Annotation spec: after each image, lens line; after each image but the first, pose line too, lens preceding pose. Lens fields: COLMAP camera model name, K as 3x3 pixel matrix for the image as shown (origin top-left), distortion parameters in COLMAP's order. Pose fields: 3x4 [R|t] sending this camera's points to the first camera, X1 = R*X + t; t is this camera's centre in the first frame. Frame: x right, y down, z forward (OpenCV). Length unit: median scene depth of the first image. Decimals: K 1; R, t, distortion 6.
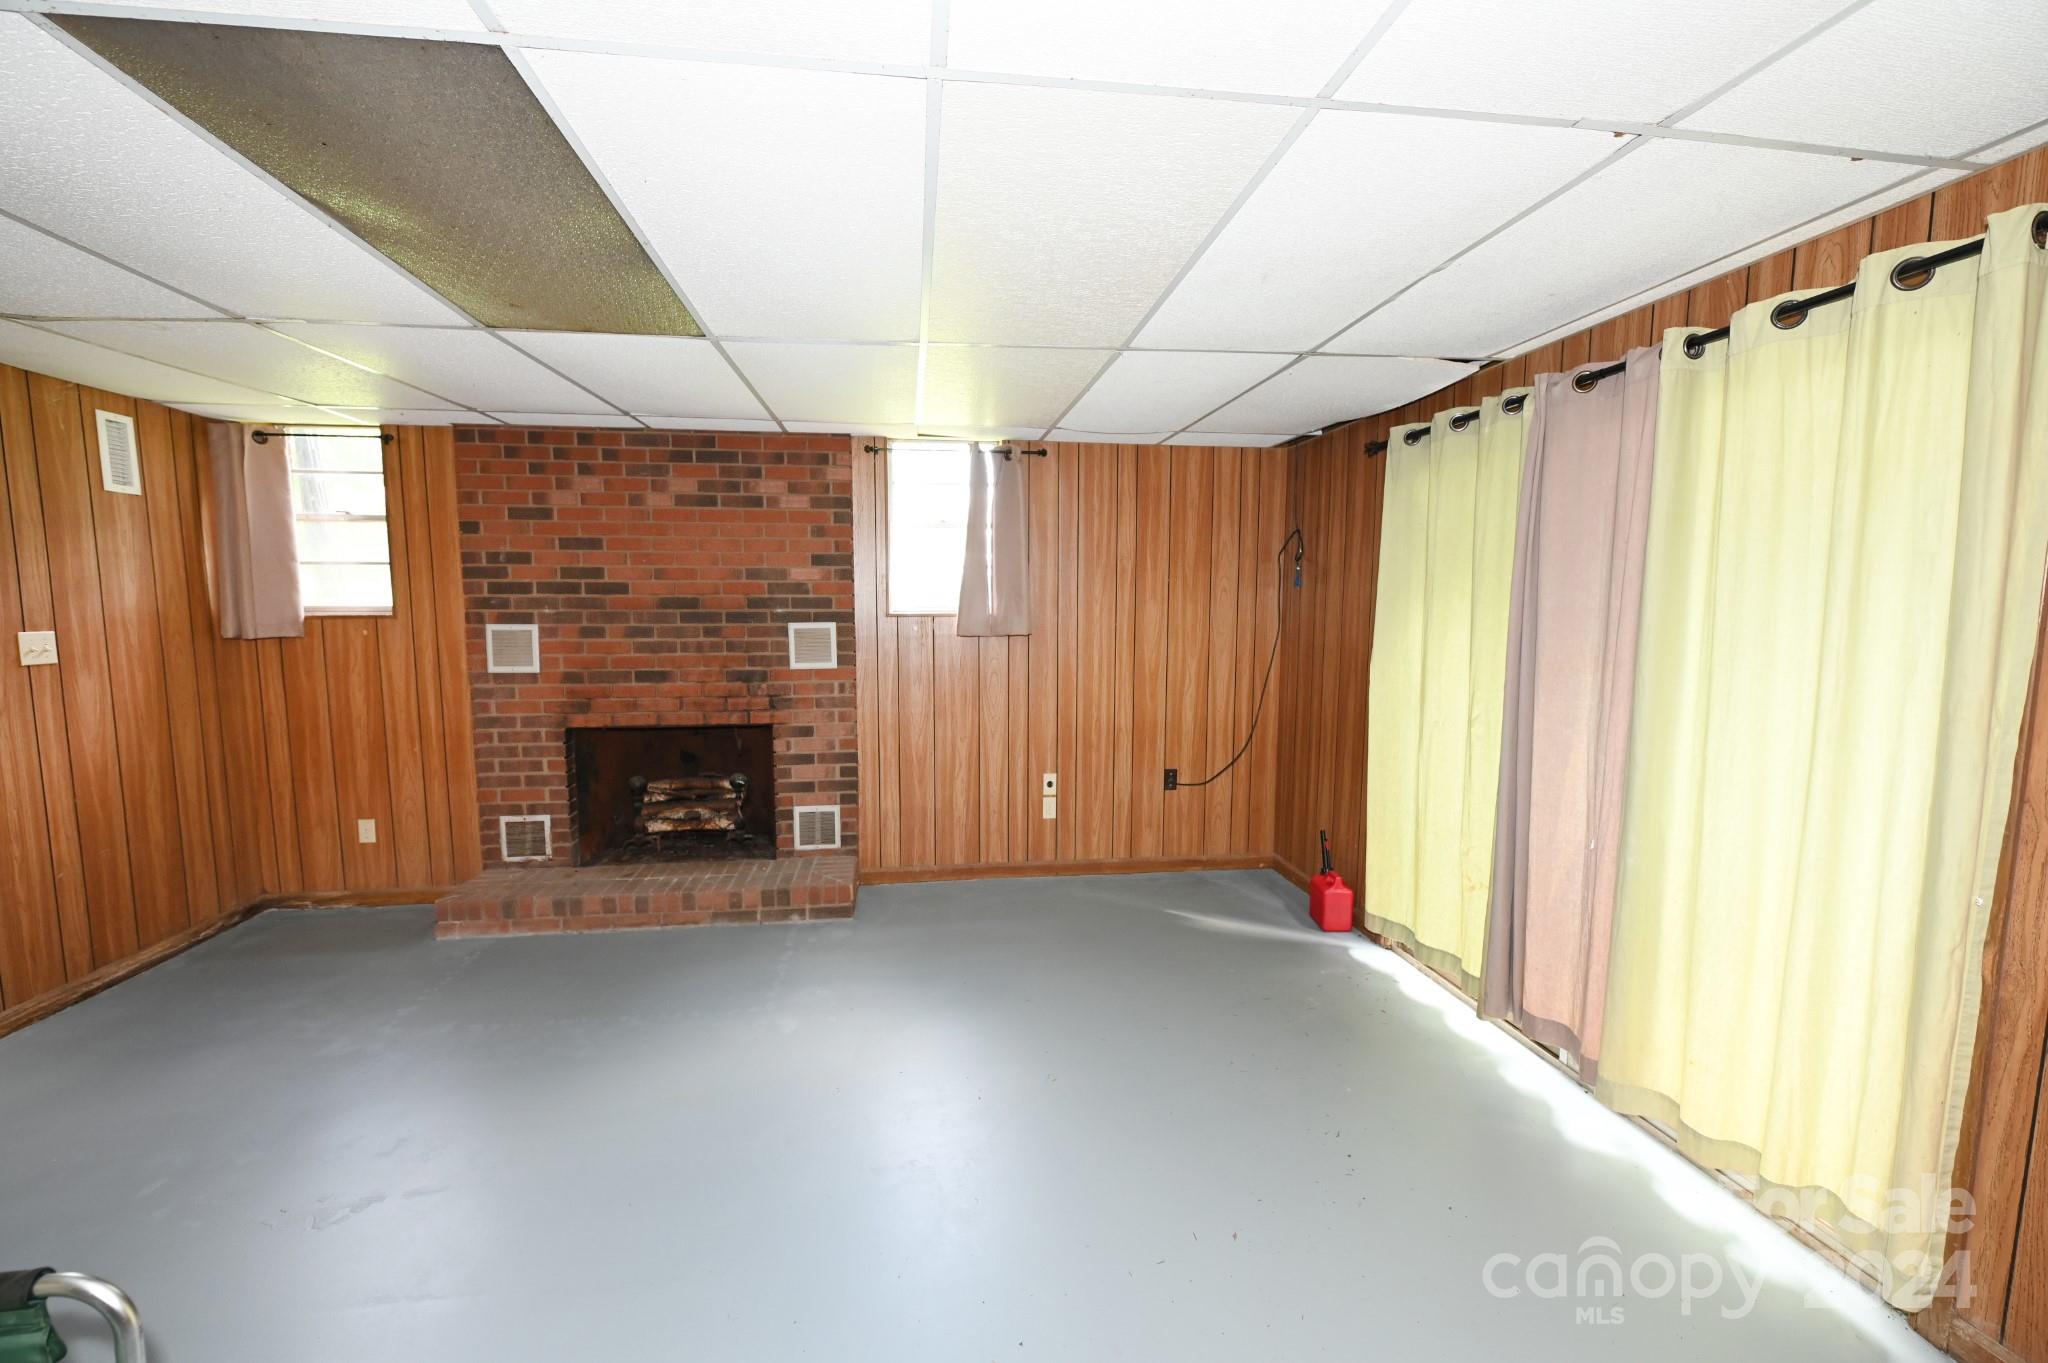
lens RADIAL K [[810.9, 0, 1005.9], [0, 810.9, 683.0], [0, 0, 1]] dist [-0.007716, -0.001083]
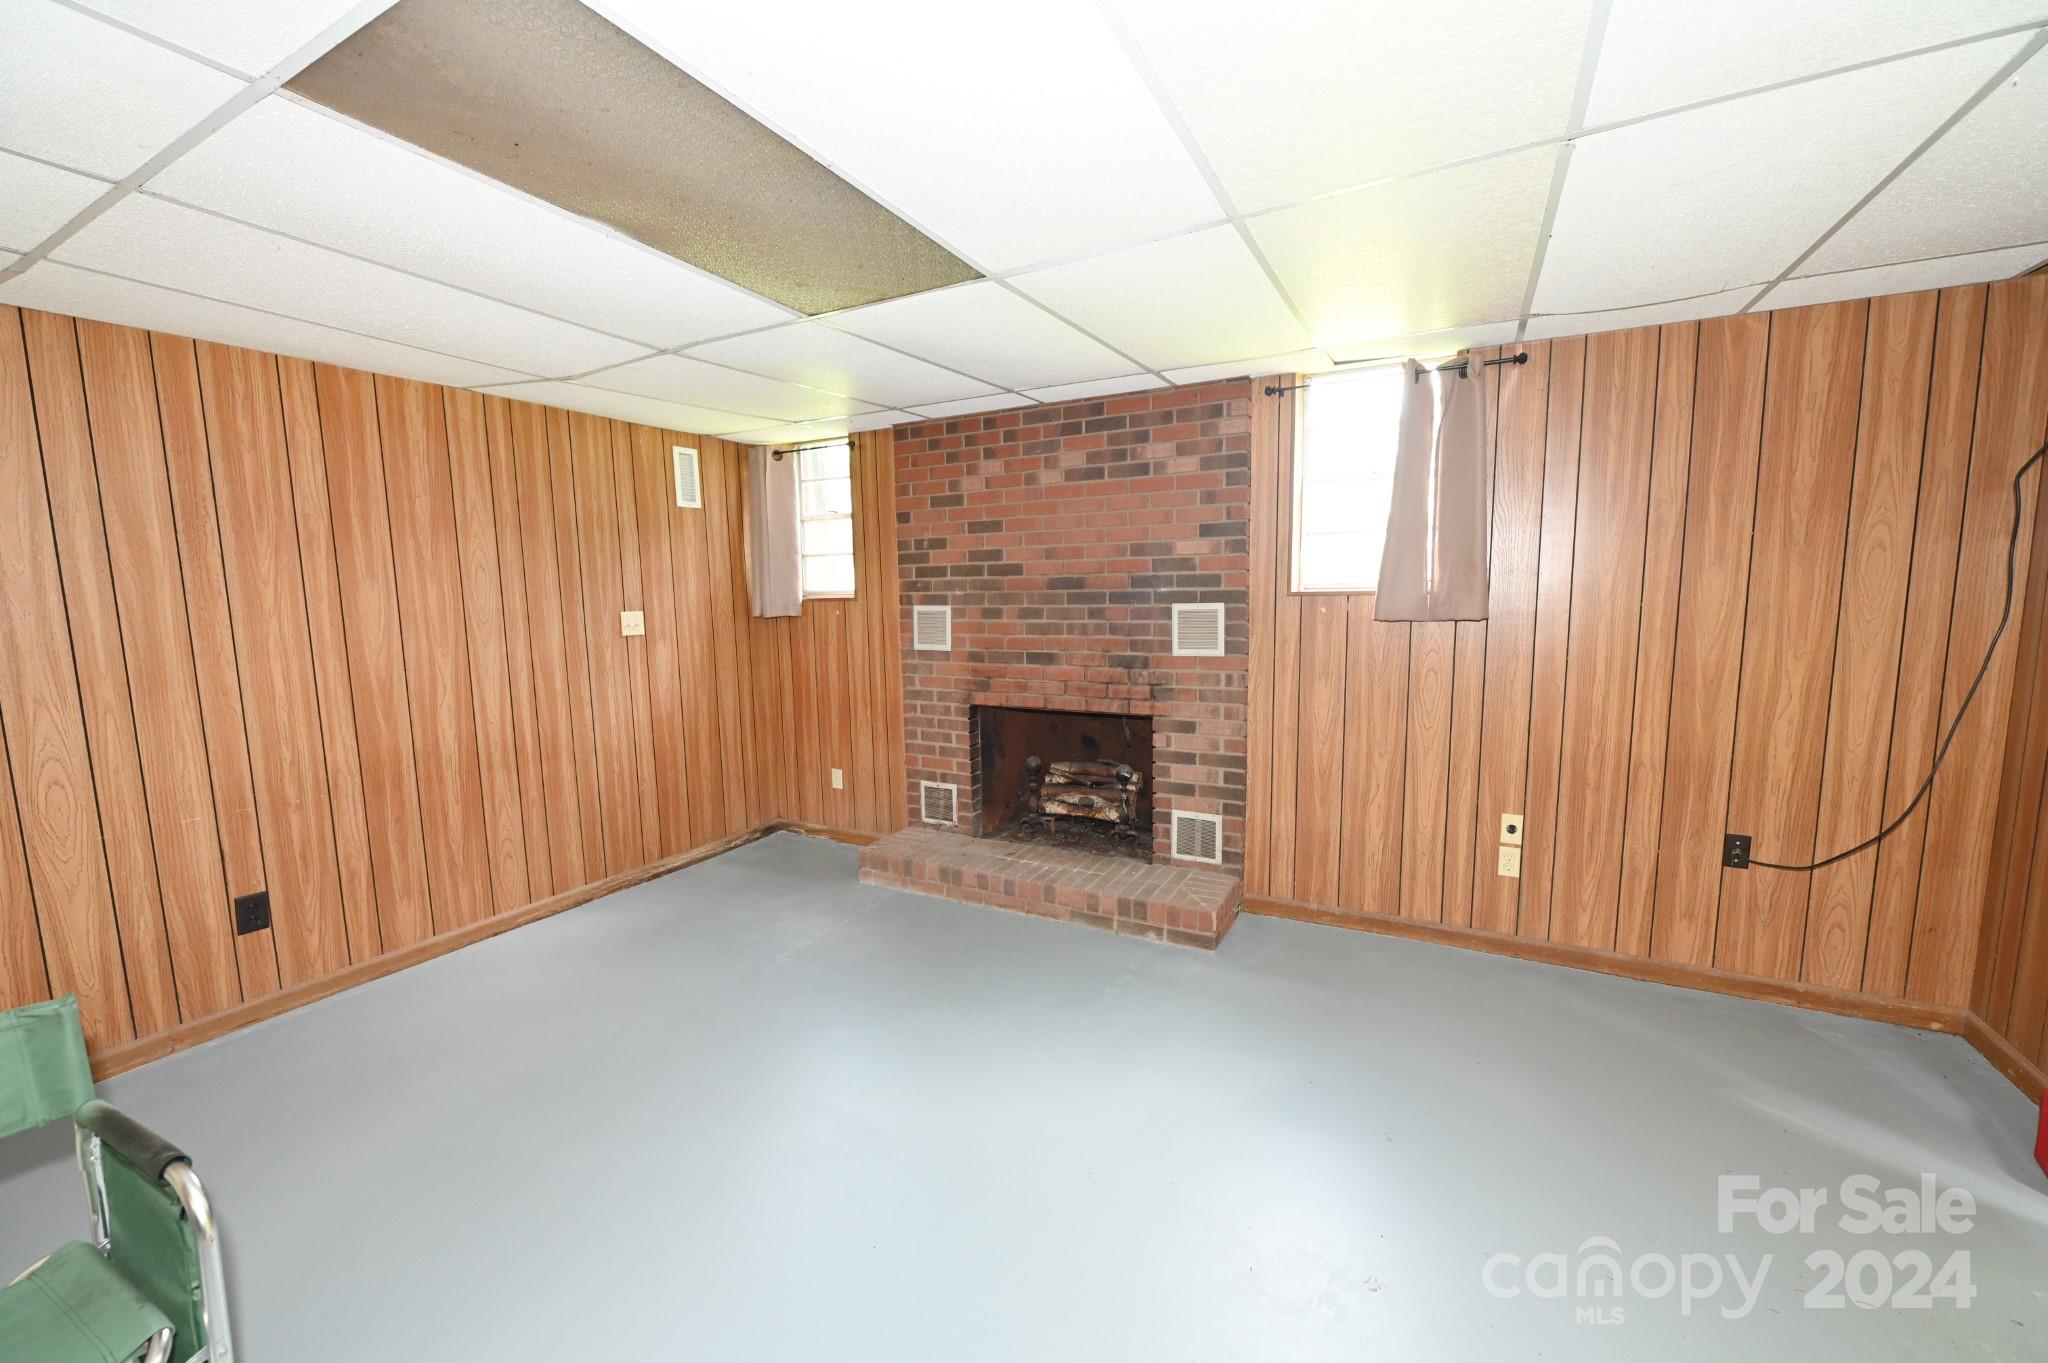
lens RADIAL K [[810.9, 0, 1017.4], [0, 810.9, 682.5], [0, 0, 1]] dist [-0.007716, -0.001083]
pose [[0.811291, 0.053628, -0.582178, 0.118353], [-0.038571, 0.998524, 0.038231, -0.015628], [0.583370, -0.008562, 0.812162, 0.185859]]
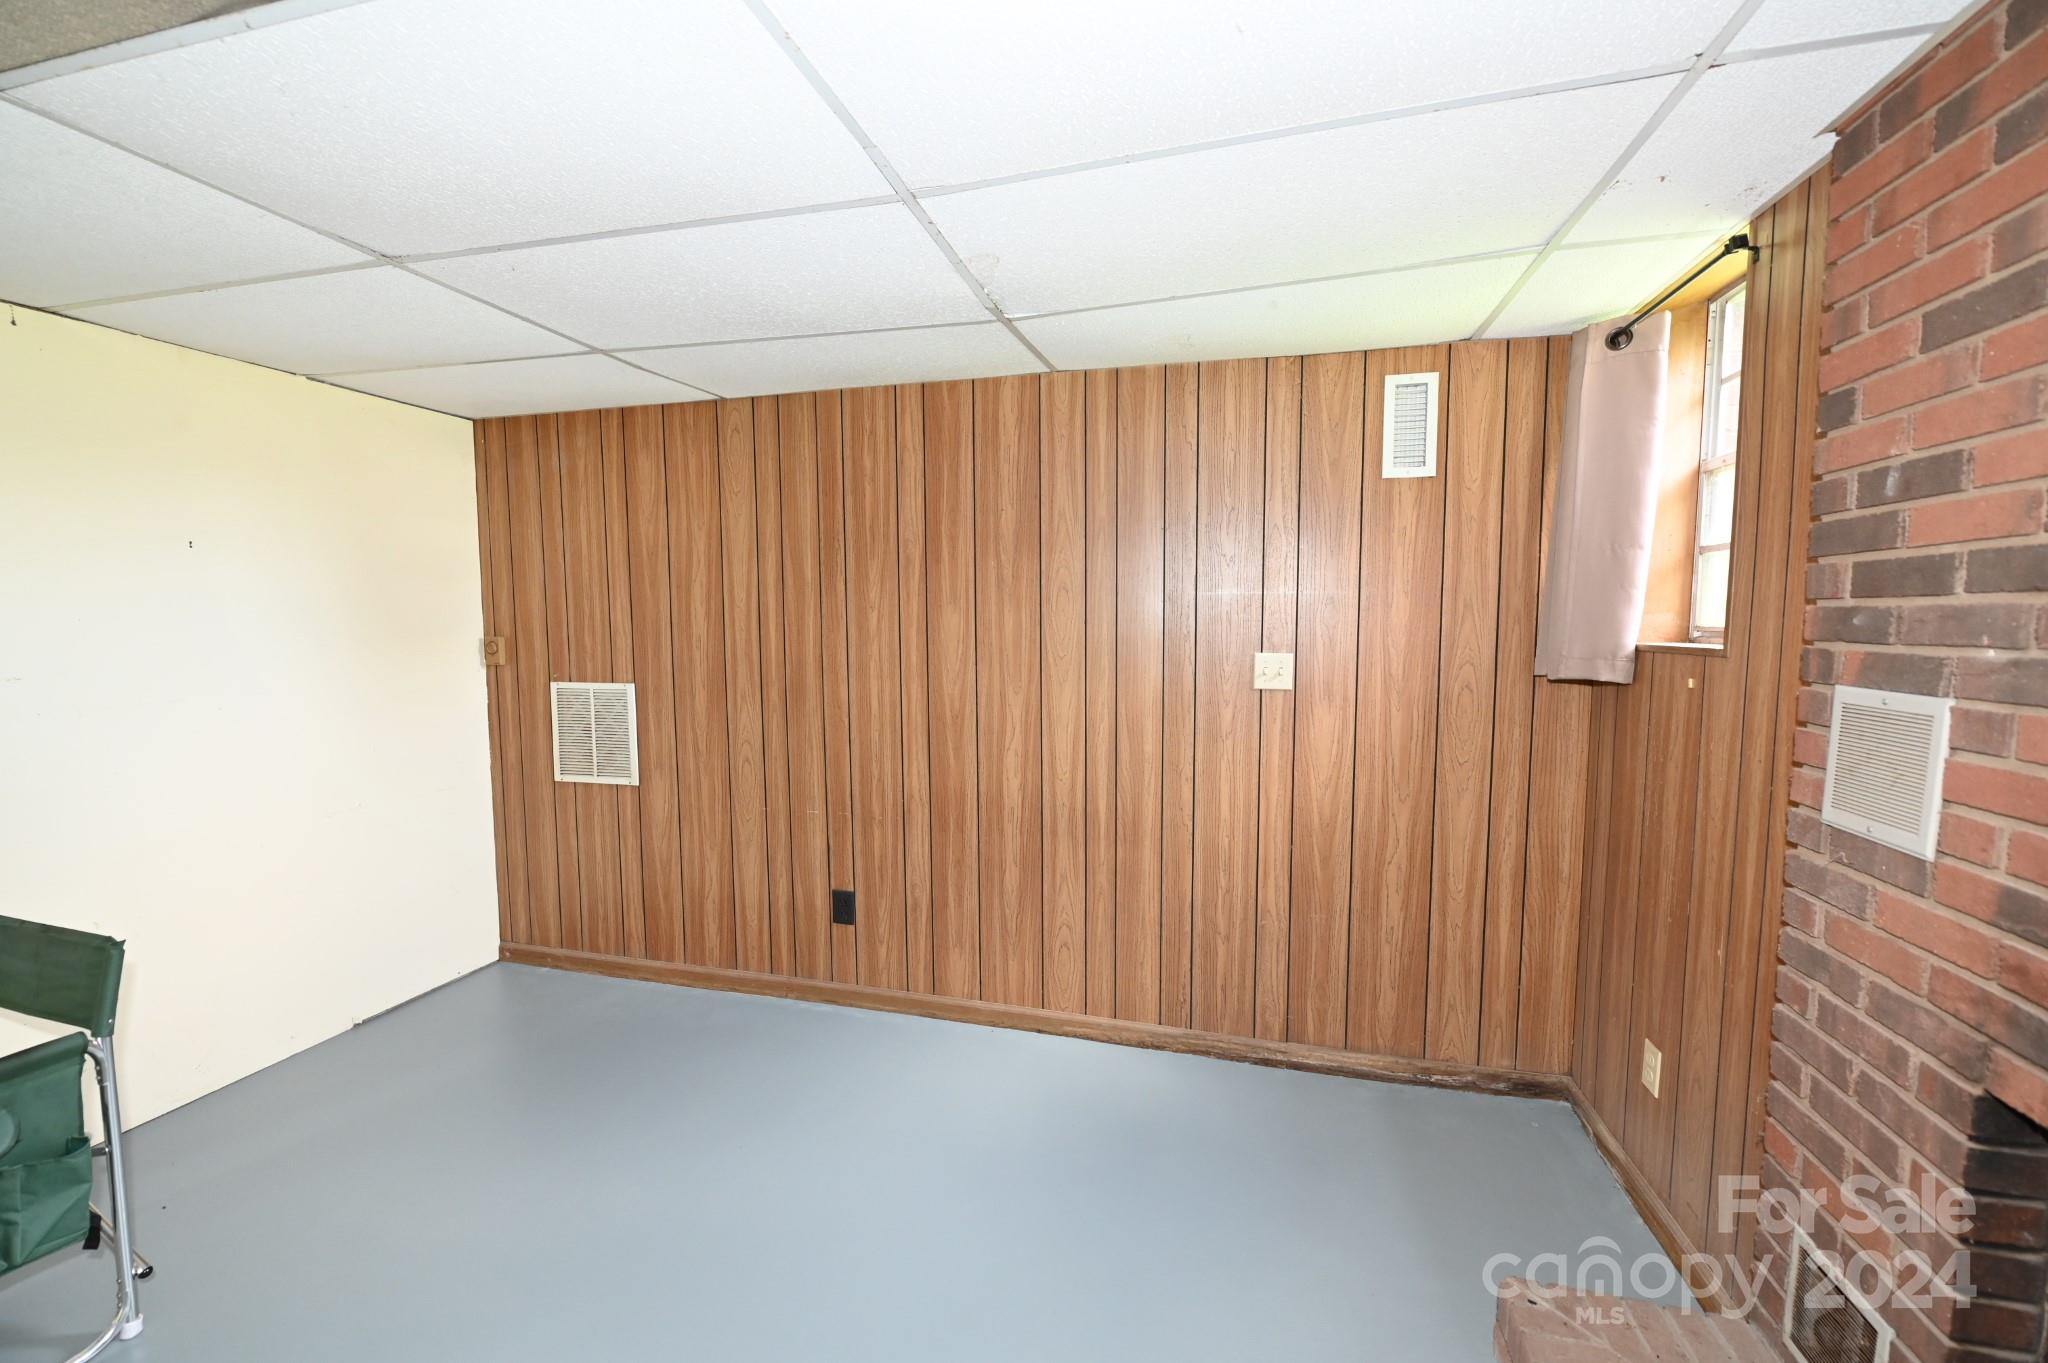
lens RADIAL K [[810.9, 0, 1003.7], [0, 810.9, 684.6], [0, 0, 1]] dist [-0.007716, -0.001083]
pose [[-0.373012, 0.074943, -0.924795, -0.191262], [-0.089268, 0.989210, 0.116169, -0.080989], [0.923522, 0.125887, -0.362297, 0.793337]]
